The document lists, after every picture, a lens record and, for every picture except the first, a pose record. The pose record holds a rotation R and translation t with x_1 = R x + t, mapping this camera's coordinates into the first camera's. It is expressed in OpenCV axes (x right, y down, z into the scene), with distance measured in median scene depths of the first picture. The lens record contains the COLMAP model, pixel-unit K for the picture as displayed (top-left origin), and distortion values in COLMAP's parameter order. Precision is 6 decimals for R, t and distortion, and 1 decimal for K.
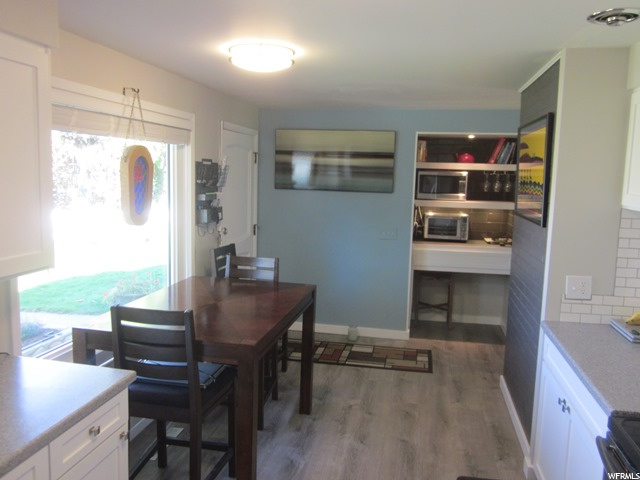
lens RADIAL K [[541.1, 0, 320.1], [0, 541.1, 240.3], [0, 0, 1]] dist [-0.028112, -0.001184]
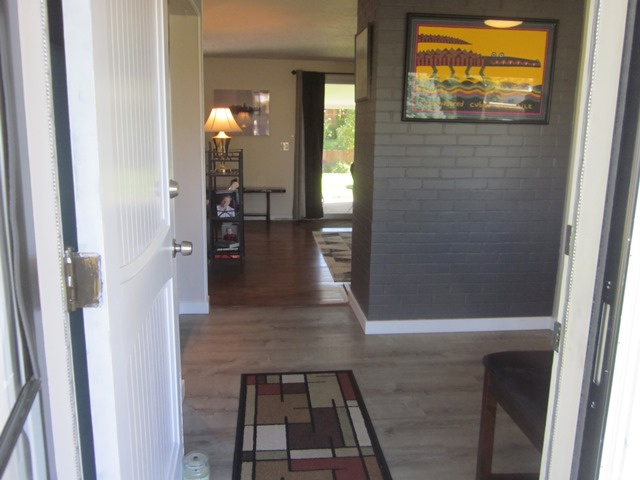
lens RADIAL K [[541.1, 0, 320.3], [0, 541.1, 239.8], [0, 0, 1]] dist [-0.028112, -0.001184]
pose [[-0.285593, -0.214823, 0.933964, -0.340546], [0.096504, 0.963153, 0.251046, -0.073856], [-0.953480, 0.161828, -0.254338, 1.096916]]
